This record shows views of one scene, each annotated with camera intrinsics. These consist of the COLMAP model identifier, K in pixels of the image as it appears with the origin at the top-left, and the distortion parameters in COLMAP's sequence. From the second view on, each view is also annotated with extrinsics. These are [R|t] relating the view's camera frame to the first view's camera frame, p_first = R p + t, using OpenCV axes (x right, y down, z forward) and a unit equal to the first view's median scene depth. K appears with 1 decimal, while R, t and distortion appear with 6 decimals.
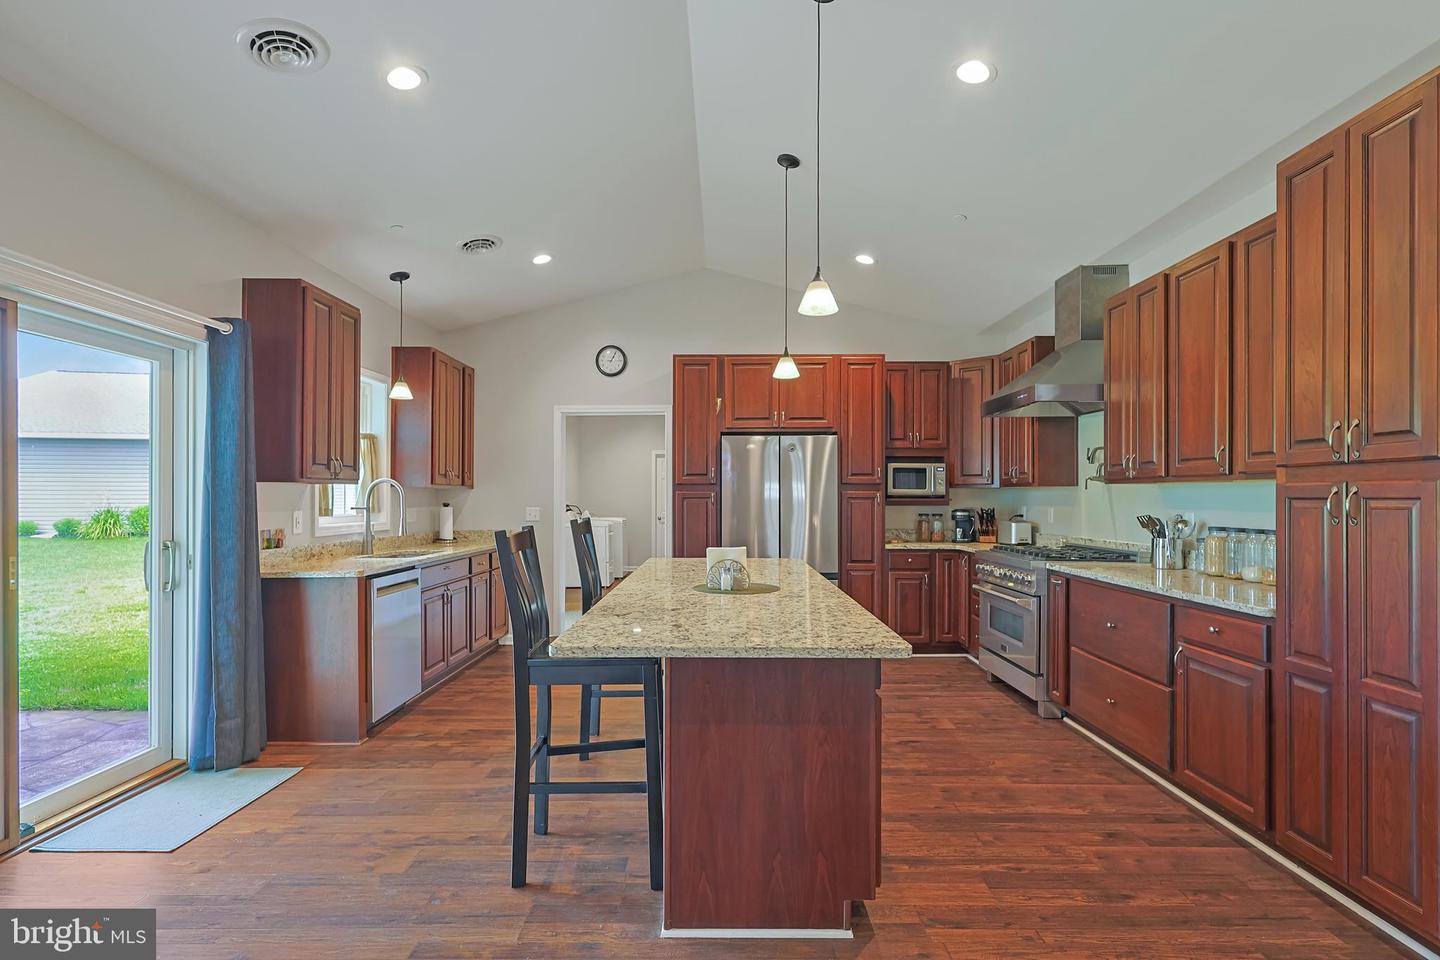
lens RADIAL K [[705.1, 0, 722.1], [0, 705.1, 494.8], [0, 0, 1]] dist [-0.001270, 0.000772]
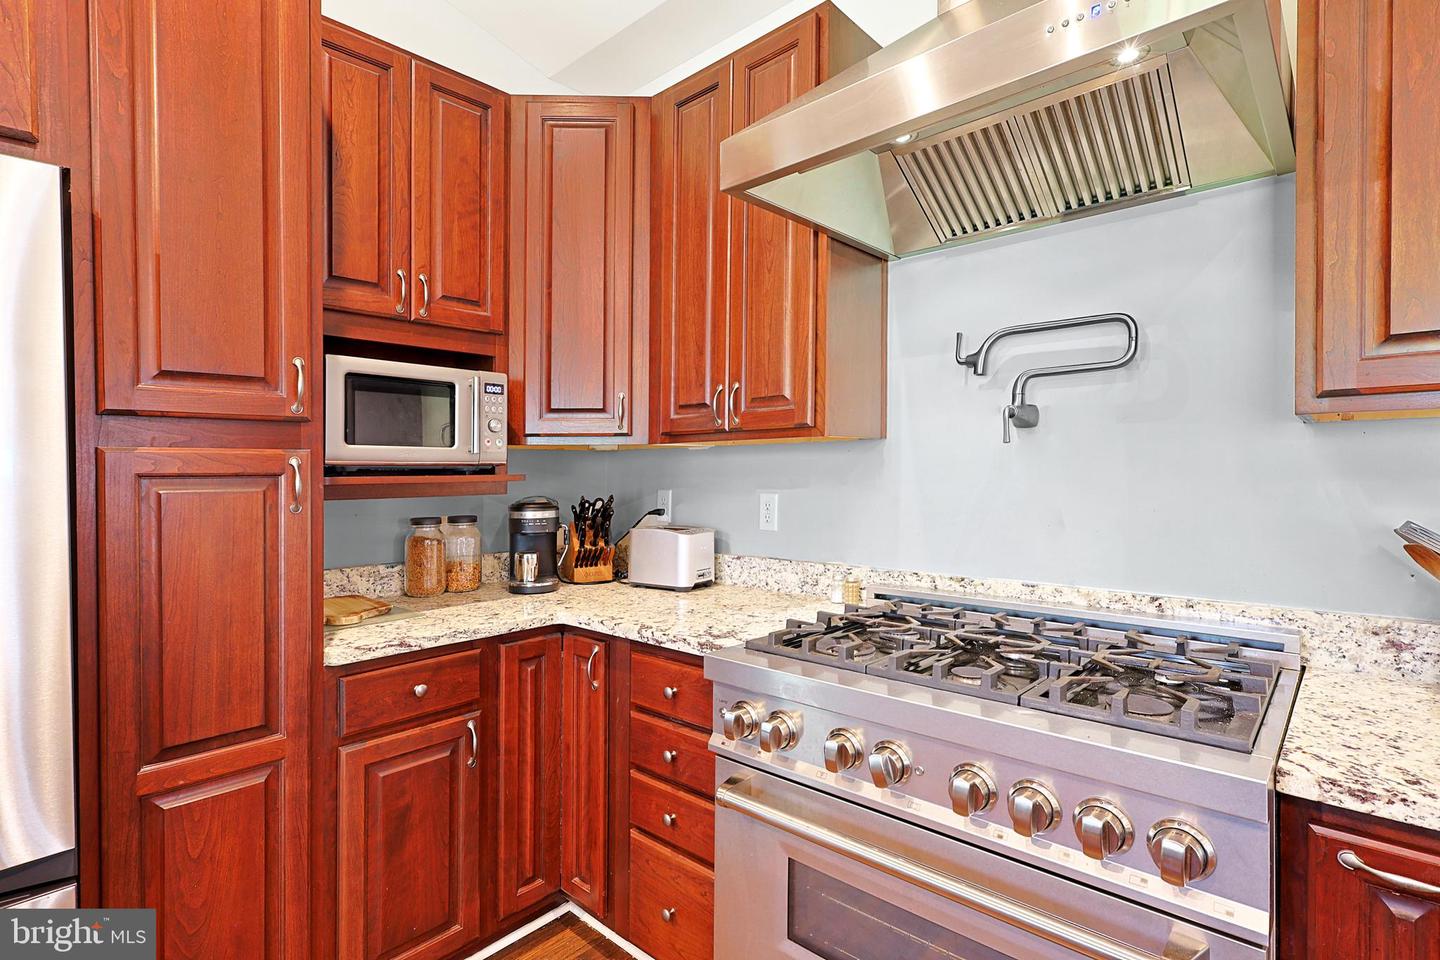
lens RADIAL K [[701.9, 0, 735.8], [0, 701.9, 470.5], [0, 0, 1]] dist [-0.003529, -0.000223]
pose [[0.664360, -0.007335, 0.747377, 0.168914], [0.006333, 0.999971, 0.004185, 0.003409], [-0.747386, 0.001953, 0.664387, 0.869530]]
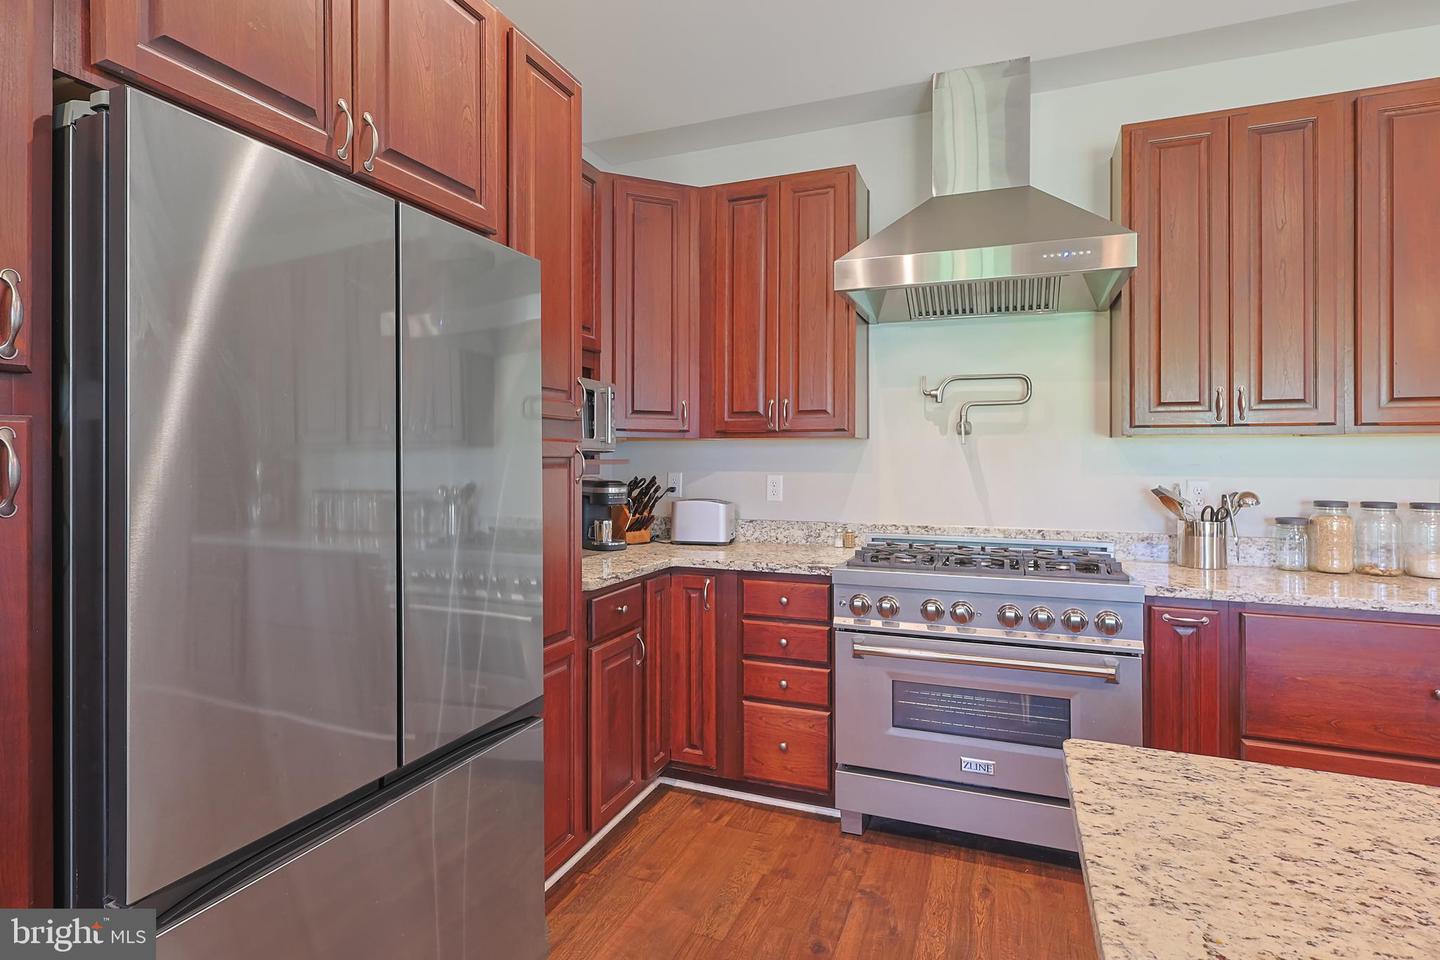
lens RADIAL K [[715.4, 0, 721.3], [0, 715.4, 453.6], [0, 0, 1]] dist [0.001339, 0.000141]
pose [[0.362037, 0.007785, 0.932131, -0.126393], [-0.008088, 0.999954, -0.005210, 0.004562], [-0.932129, -0.005653, 0.362083, 0.971789]]
